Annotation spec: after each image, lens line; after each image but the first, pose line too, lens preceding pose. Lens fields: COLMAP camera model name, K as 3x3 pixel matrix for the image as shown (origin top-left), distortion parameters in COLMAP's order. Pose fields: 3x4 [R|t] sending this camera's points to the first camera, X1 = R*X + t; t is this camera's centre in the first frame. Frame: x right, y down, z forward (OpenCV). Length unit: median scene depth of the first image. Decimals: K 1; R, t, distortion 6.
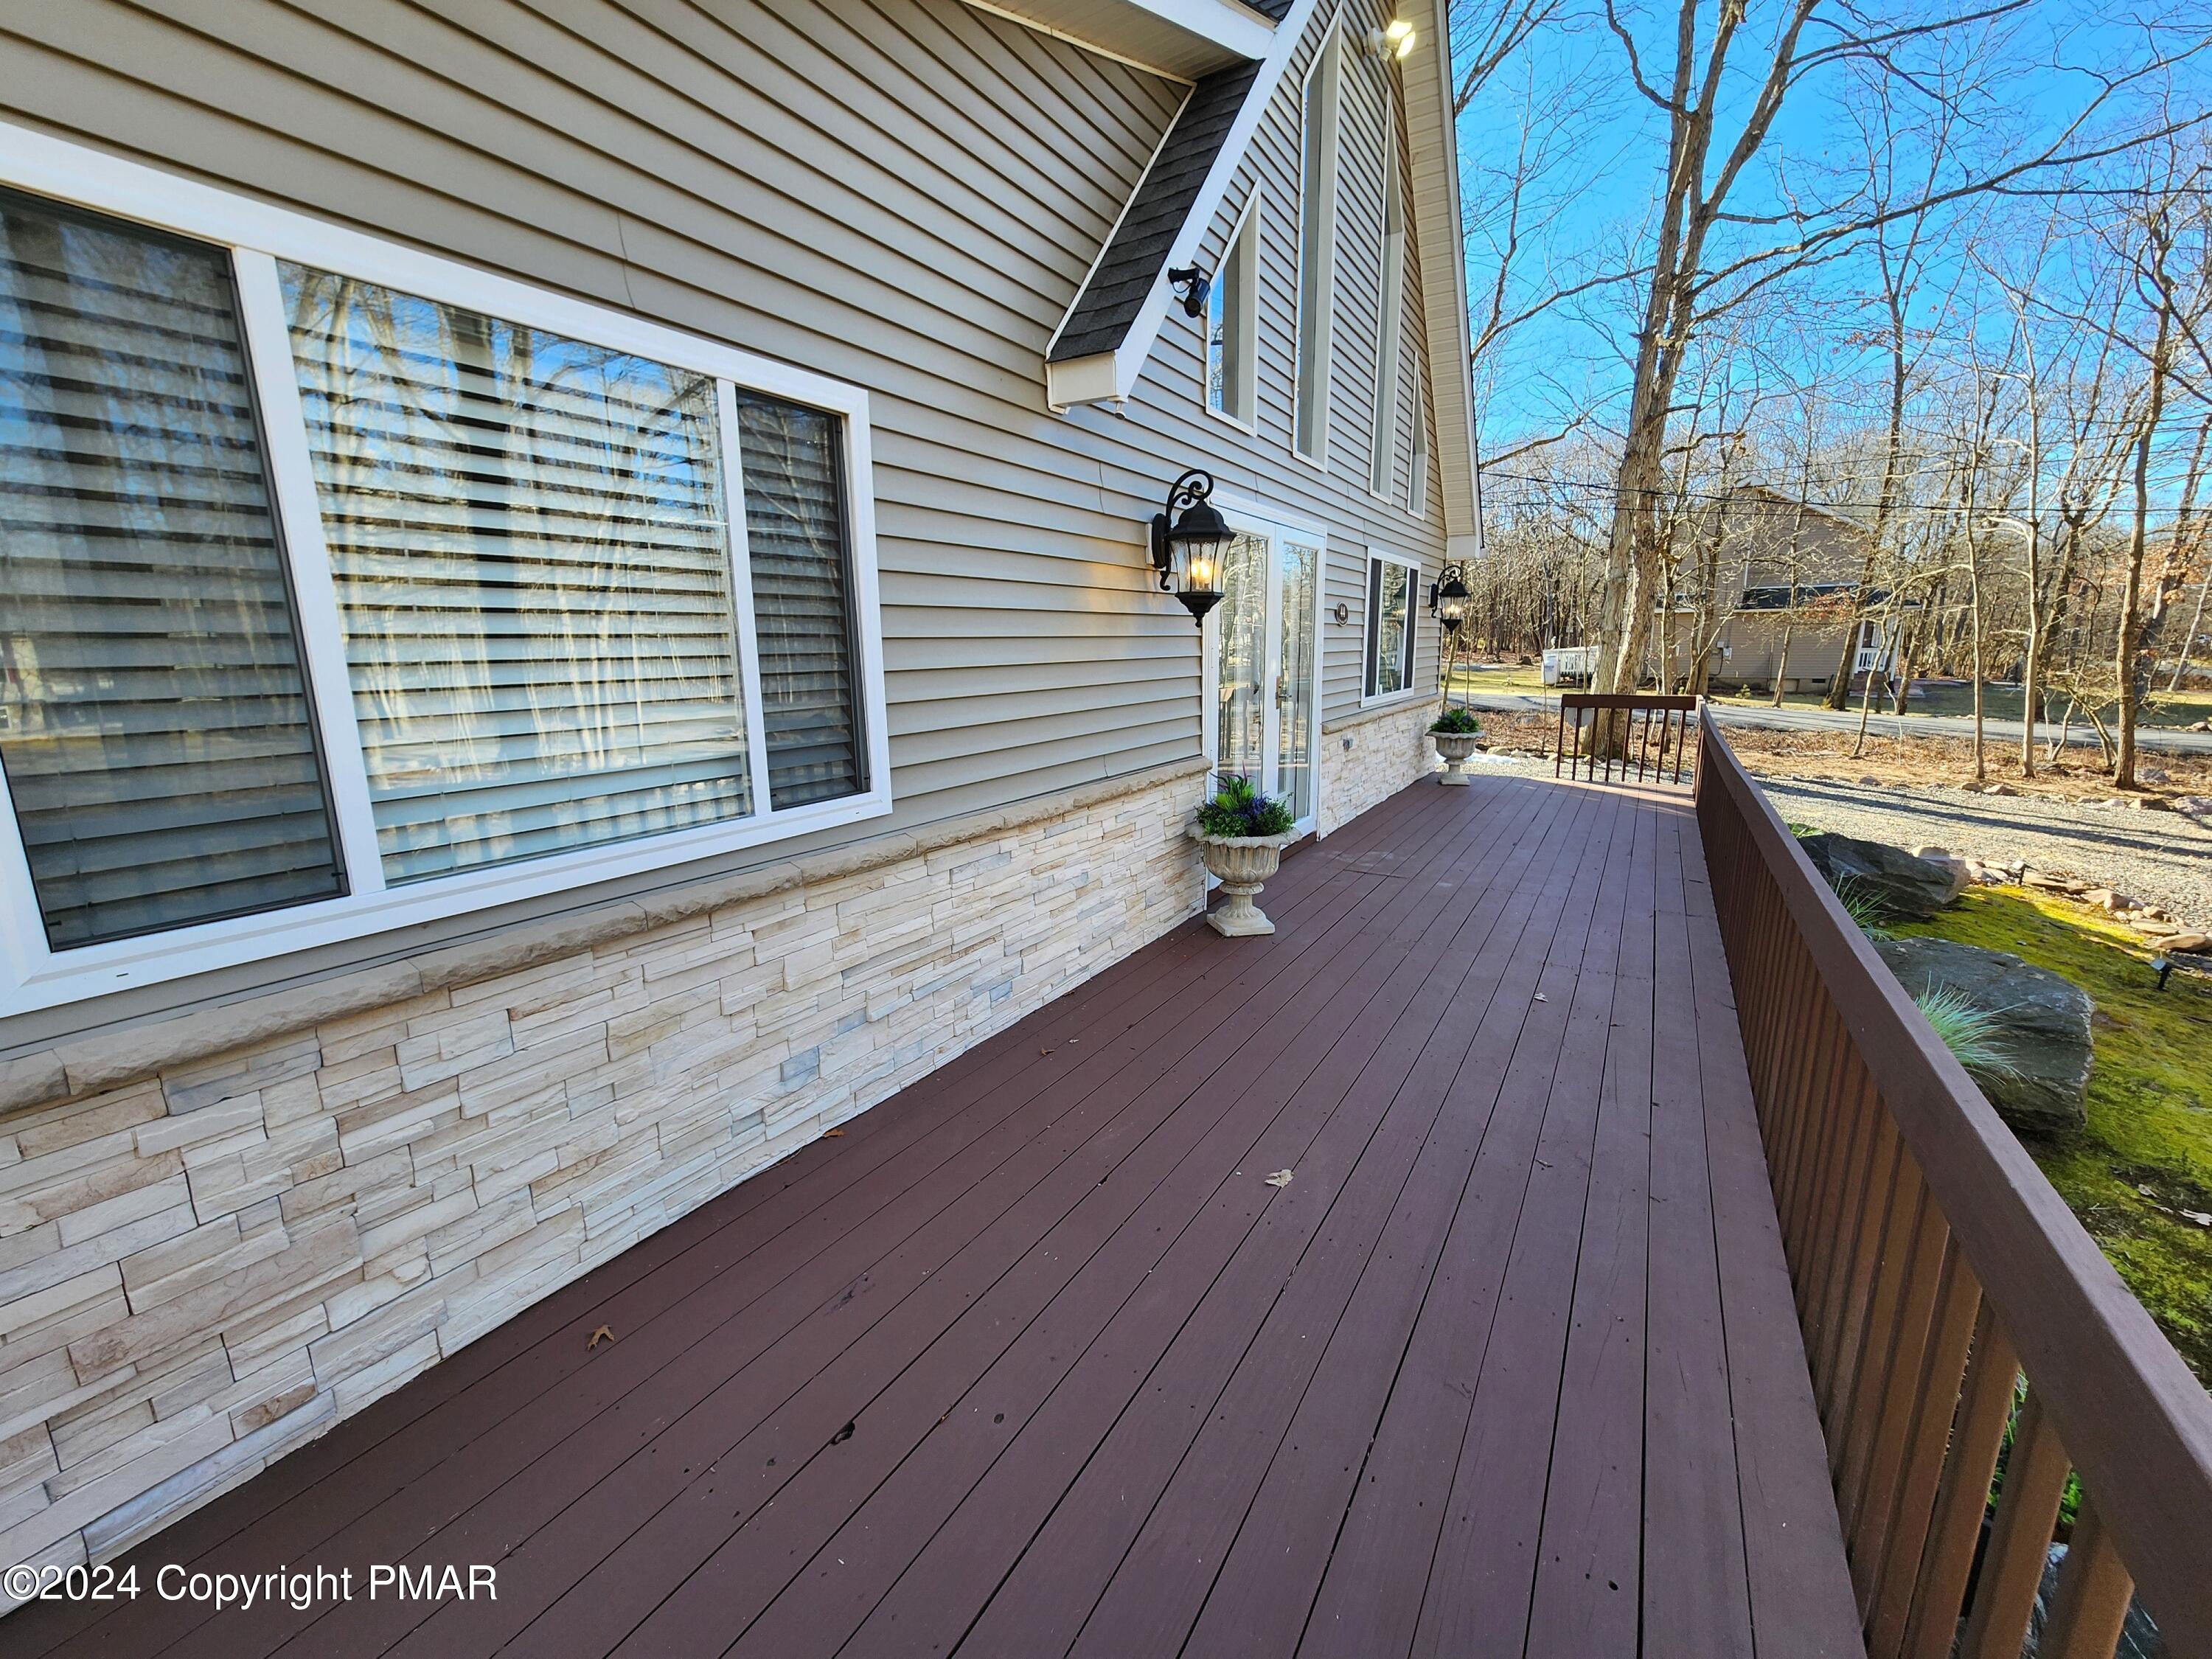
lens RADIAL K [[902.0, 0, 1118.5], [0, 902.0, 837.3], [0, 0, 1]] dist [-0.003376, 0.000159]
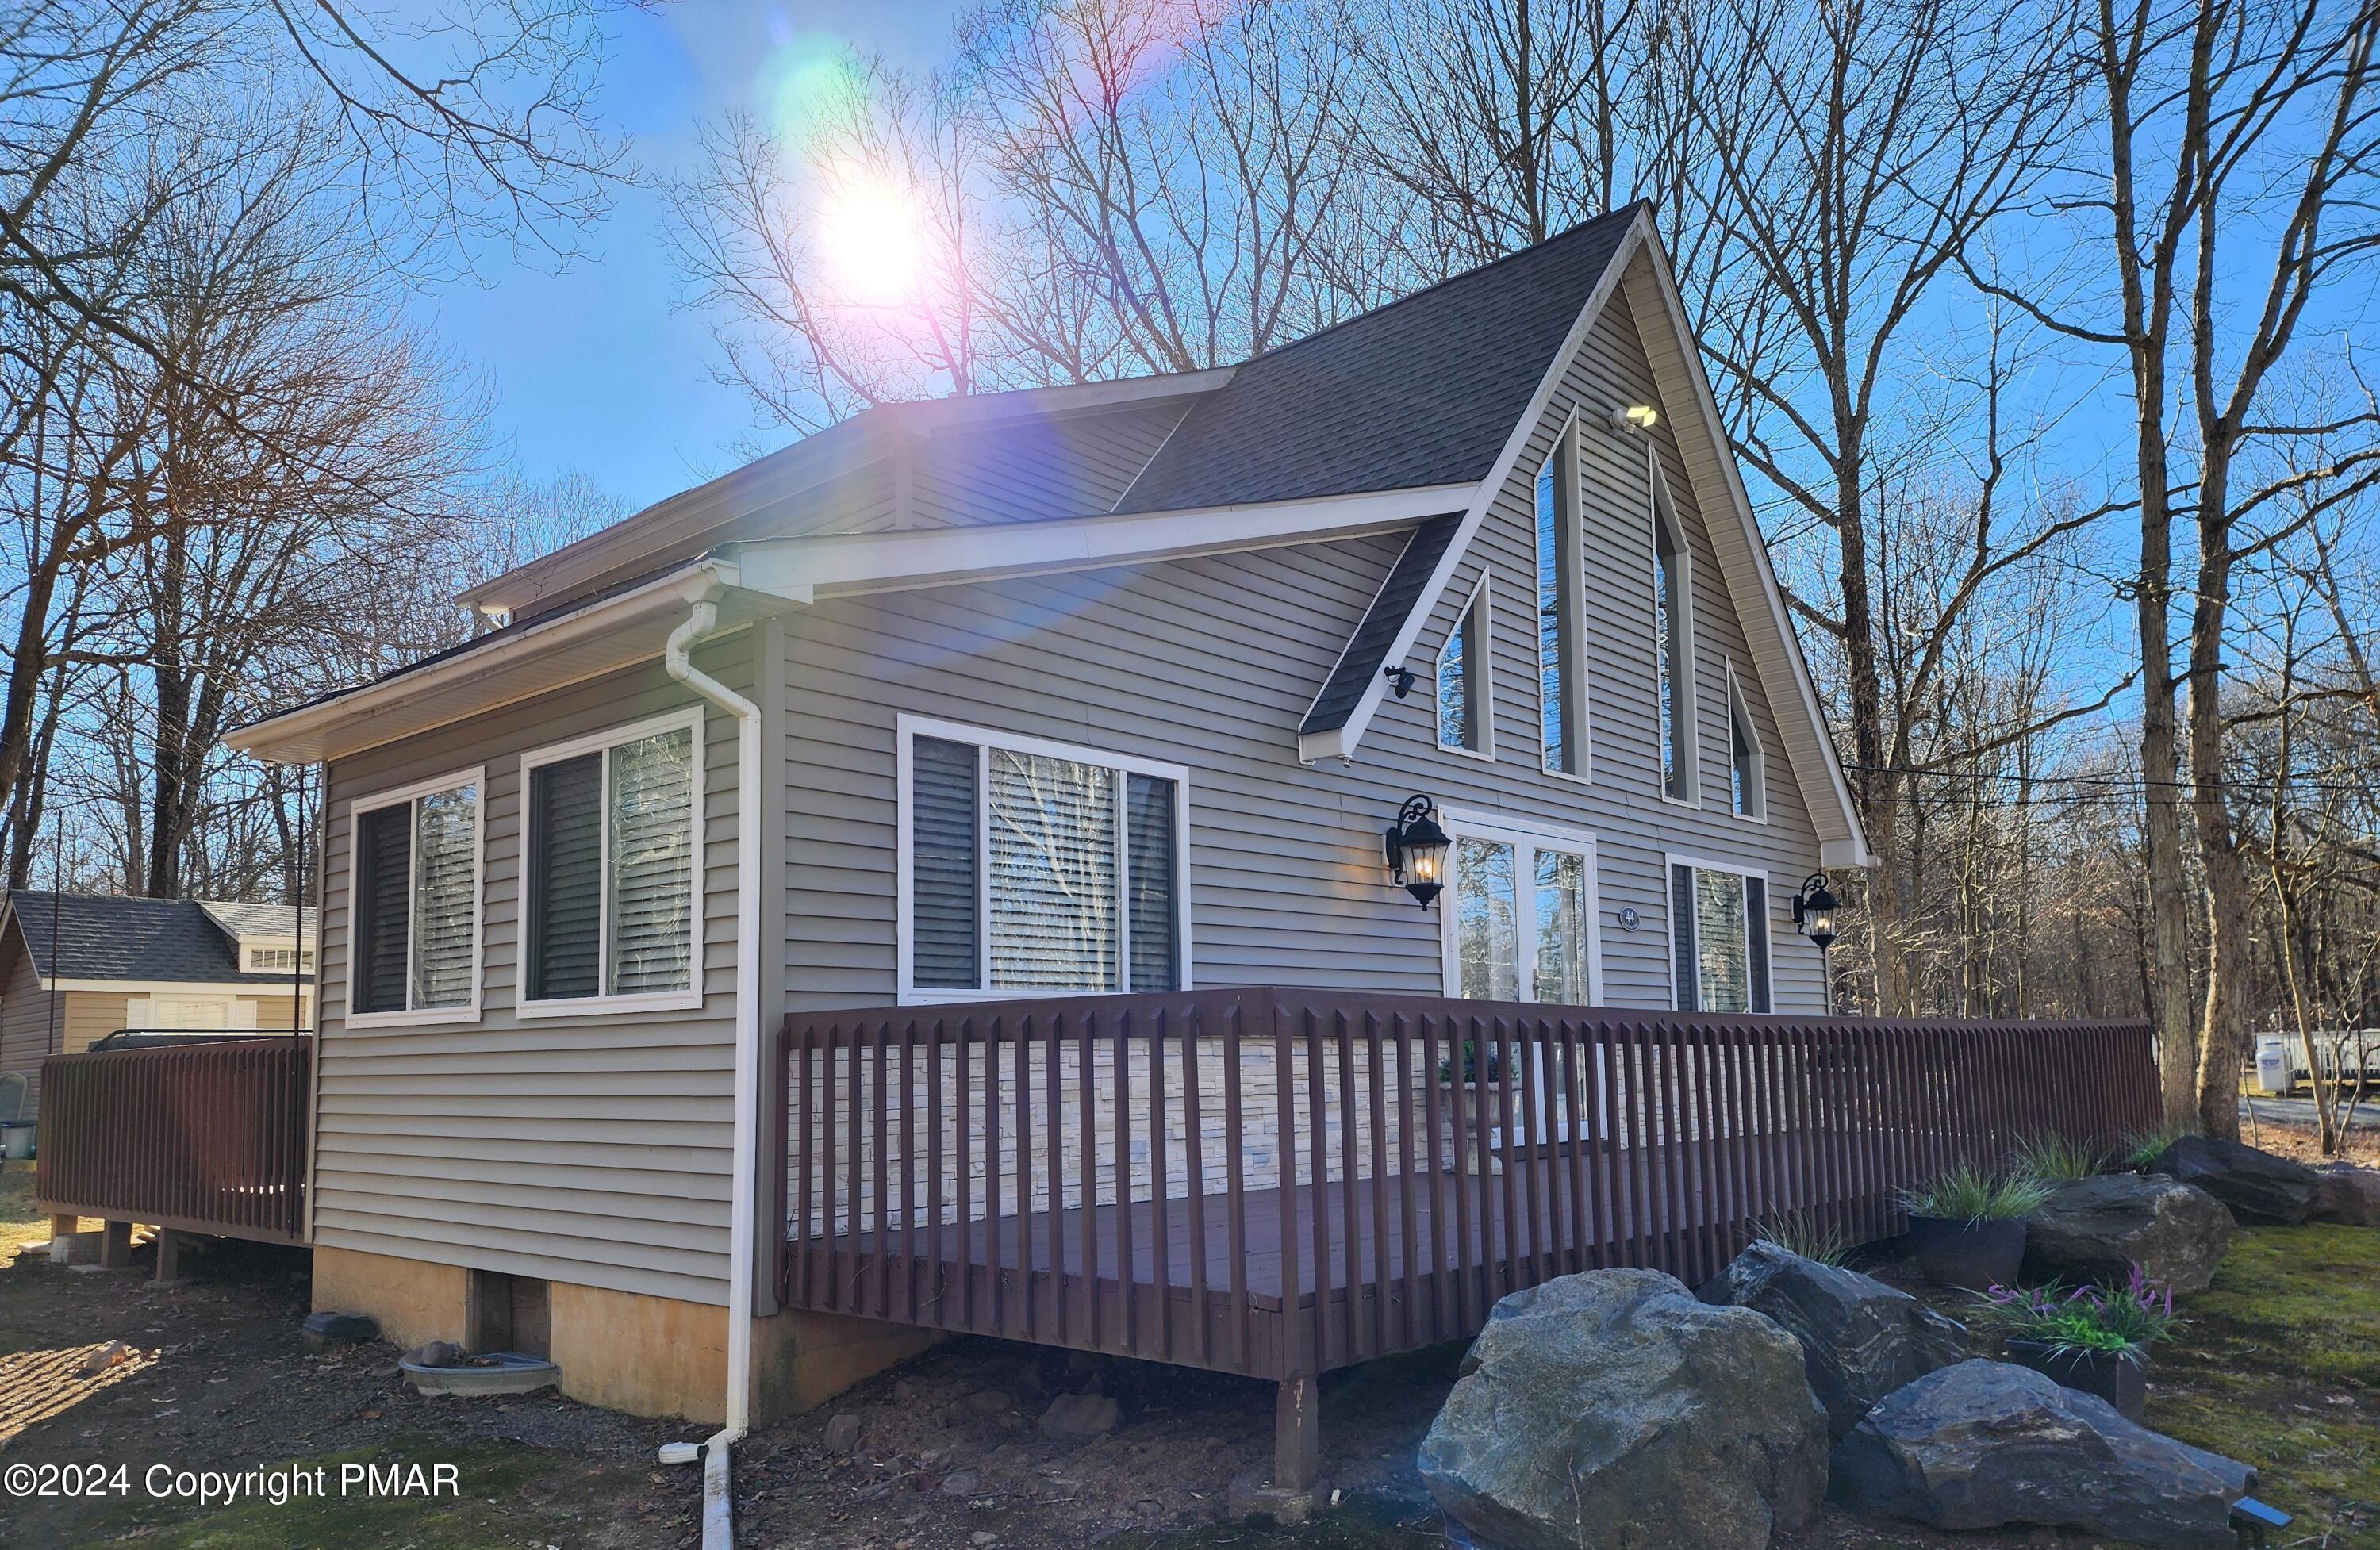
lens RADIAL K [[1638.3, 0, 1191.6], [0, 1638.3, 774.8], [0, 0, 1]] dist [0.002576, 0.001304]
pose [[0.980280, -0.039555, -0.193612, 0.221124], [-0.035464, 0.928640, -0.369283, 0.446422], [0.194403, 0.368867, 0.908925, -1.211551]]
